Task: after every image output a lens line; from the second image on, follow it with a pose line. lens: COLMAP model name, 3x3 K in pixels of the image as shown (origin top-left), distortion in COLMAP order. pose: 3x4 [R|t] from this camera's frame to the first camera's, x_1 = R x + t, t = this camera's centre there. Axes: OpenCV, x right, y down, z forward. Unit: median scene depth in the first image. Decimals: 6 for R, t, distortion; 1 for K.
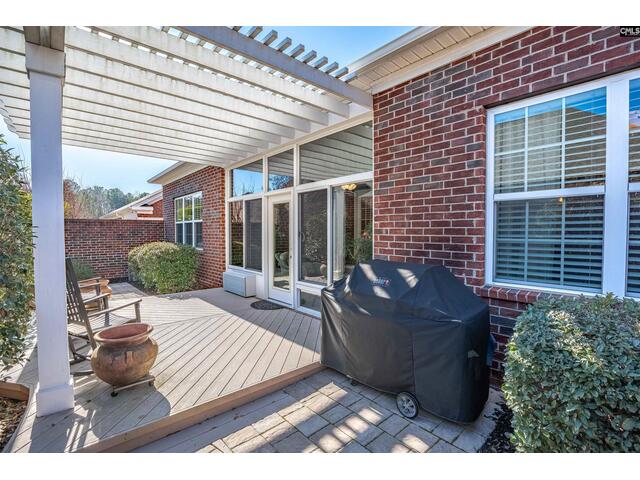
lens RADIAL K [[296.4, 0, 320.0], [0, 296.4, 240.0], [0, 0, 1]] dist [-0.042603, 0.025727]
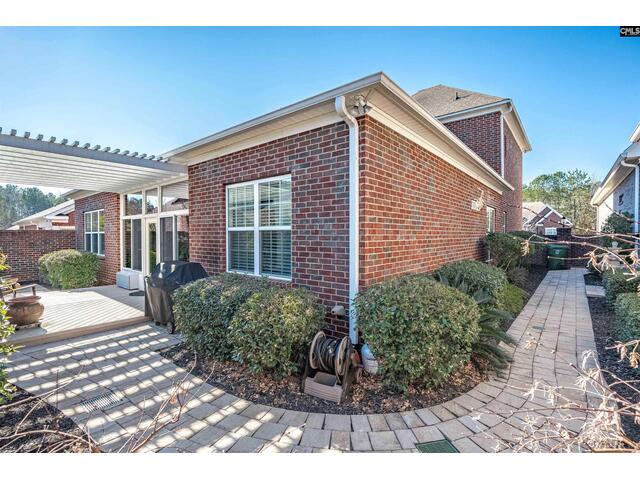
lens RADIAL K [[298.4, 0, 320.5], [0, 298.4, 236.4], [0, 0, 1]] dist [-0.071316, 0.027194]
pose [[0.984050, -0.002842, 0.177871, 0.346013], [0.006963, 0.999722, -0.022548, -0.017875], [-0.177758, 0.023427, 0.983795, -0.453127]]
